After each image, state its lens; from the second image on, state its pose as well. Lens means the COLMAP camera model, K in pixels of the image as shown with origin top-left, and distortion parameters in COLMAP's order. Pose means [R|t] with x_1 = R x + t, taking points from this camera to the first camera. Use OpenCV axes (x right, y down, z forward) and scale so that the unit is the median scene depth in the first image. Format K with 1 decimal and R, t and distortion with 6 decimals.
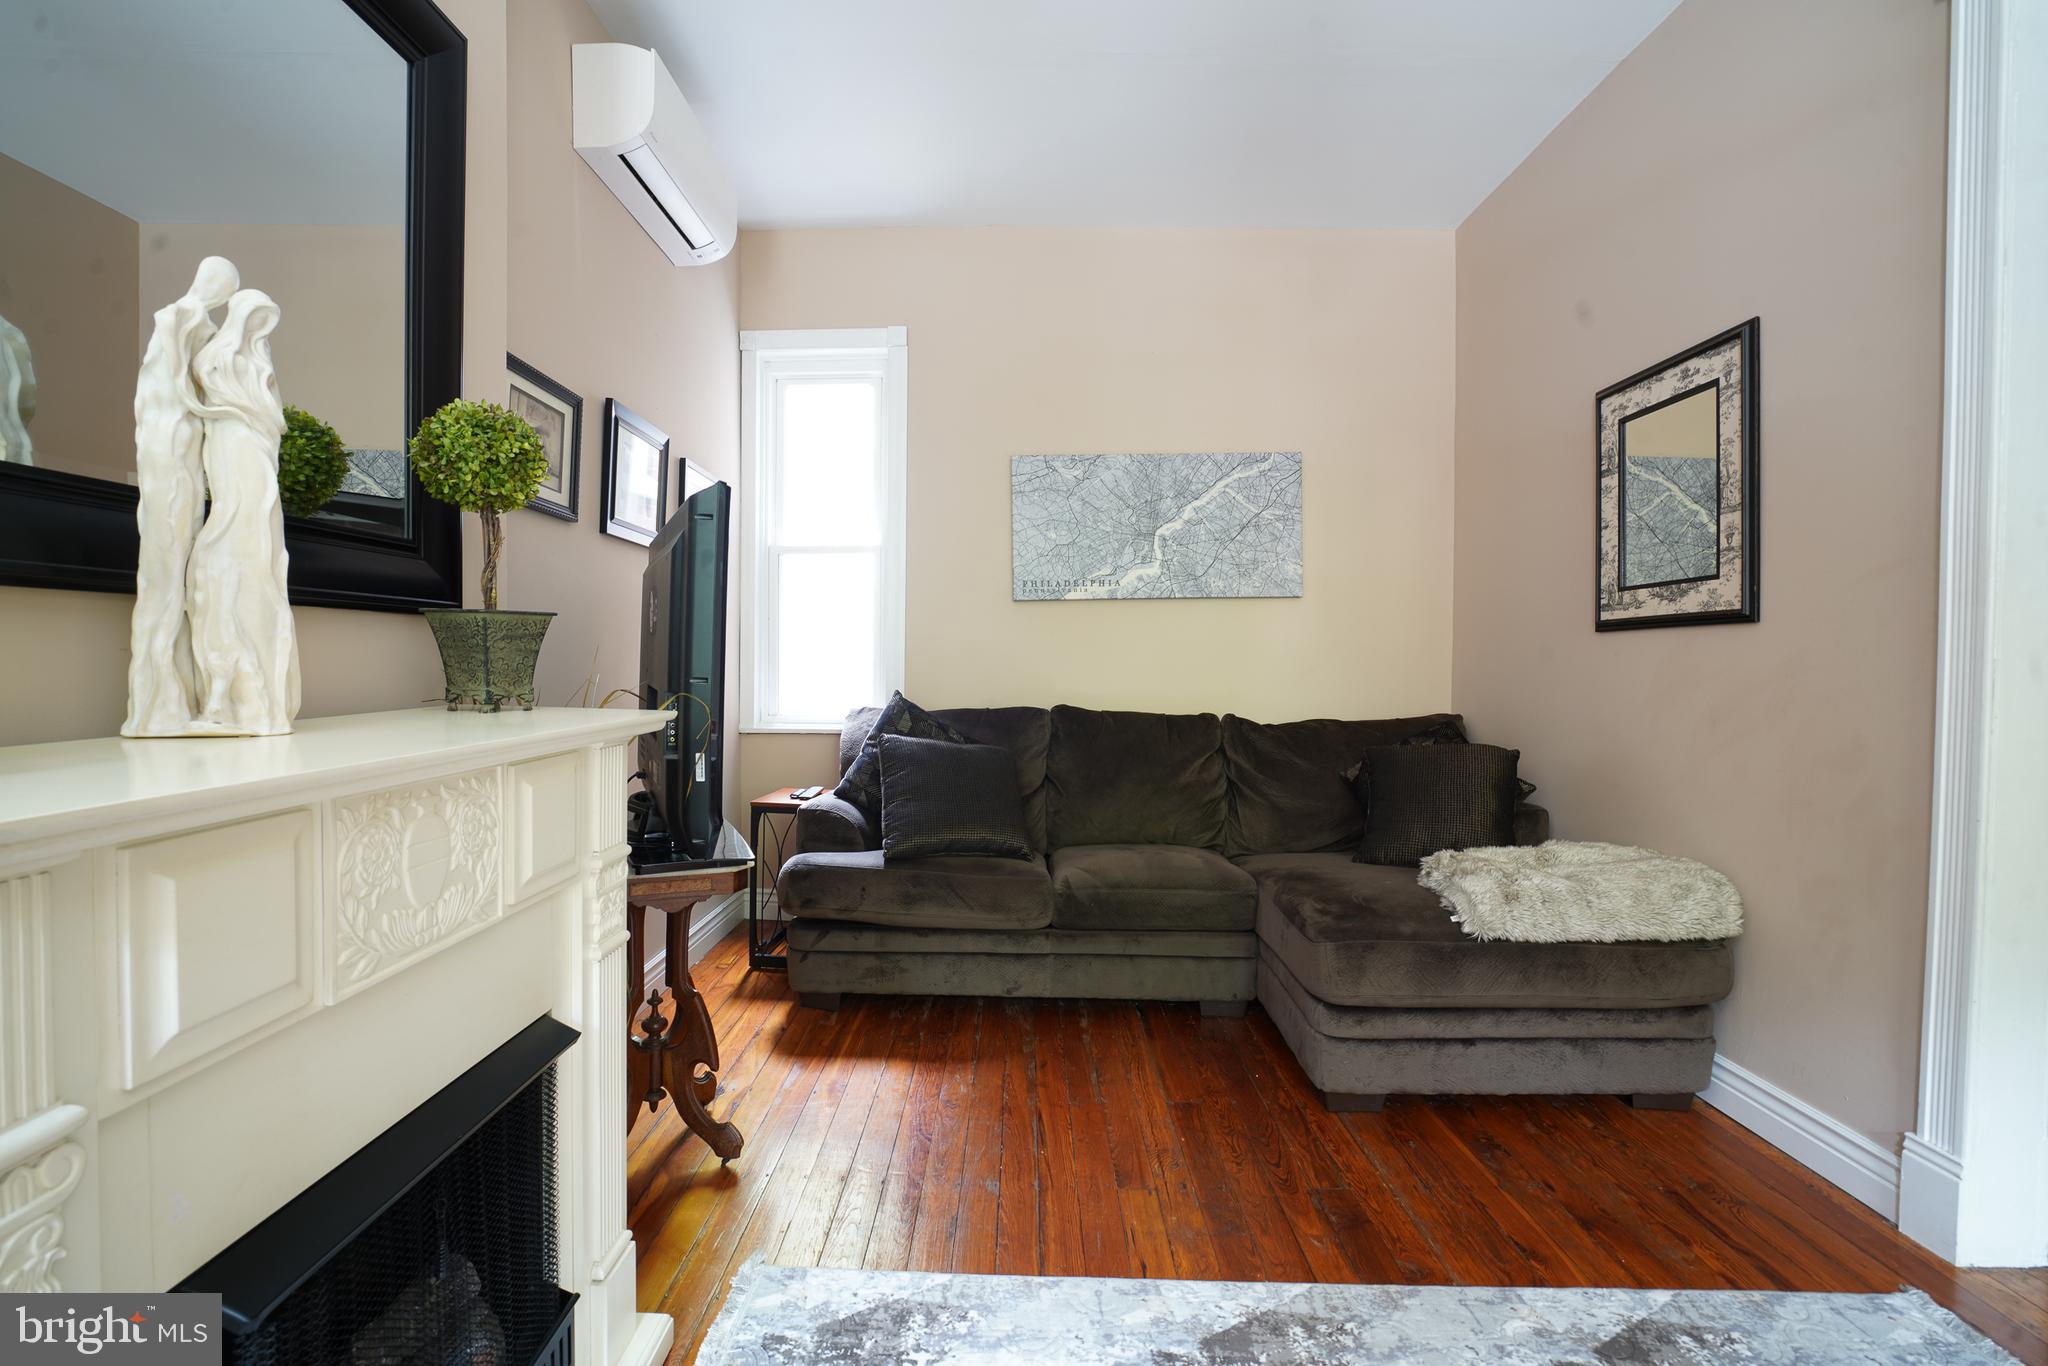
lens RADIAL K [[927.2, 0, 1012.3], [0, 927.2, 675.1], [0, 0, 1]] dist [-0.073201, 0.036072]
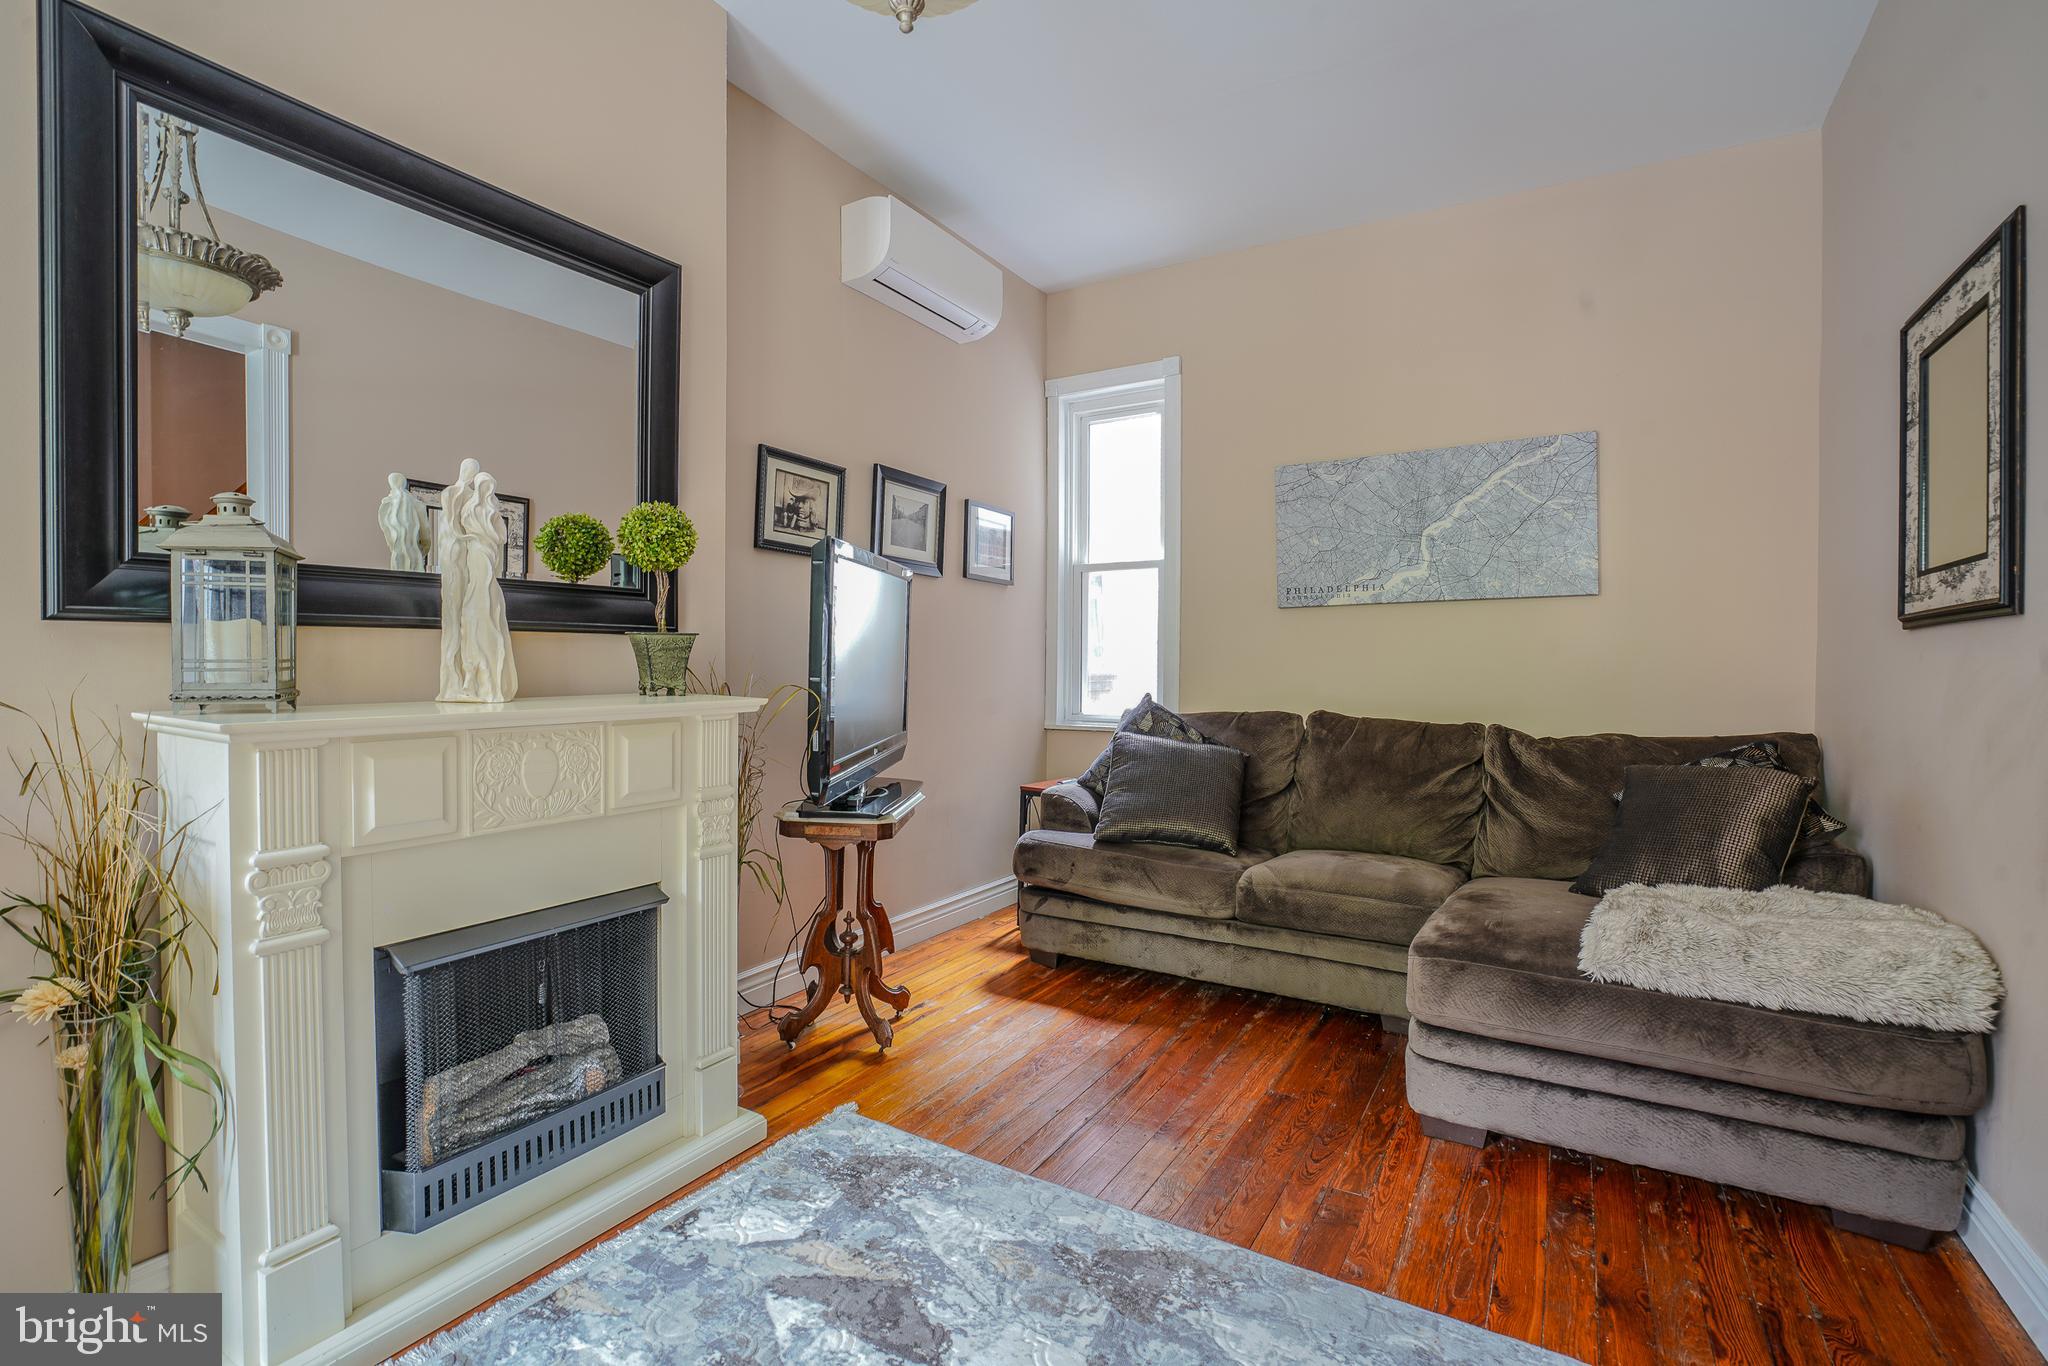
lens RADIAL K [[955.4, 0, 1053.4], [0, 955.4, 672.4], [0, 0, 1]] dist [-0.062917, 0.027437]
pose [[0.869761, 0.004603, -0.493452, 0.399230], [-0.009862, 0.999919, -0.008056, 0.002528], [0.493375, 0.011873, 0.869736, -0.048756]]
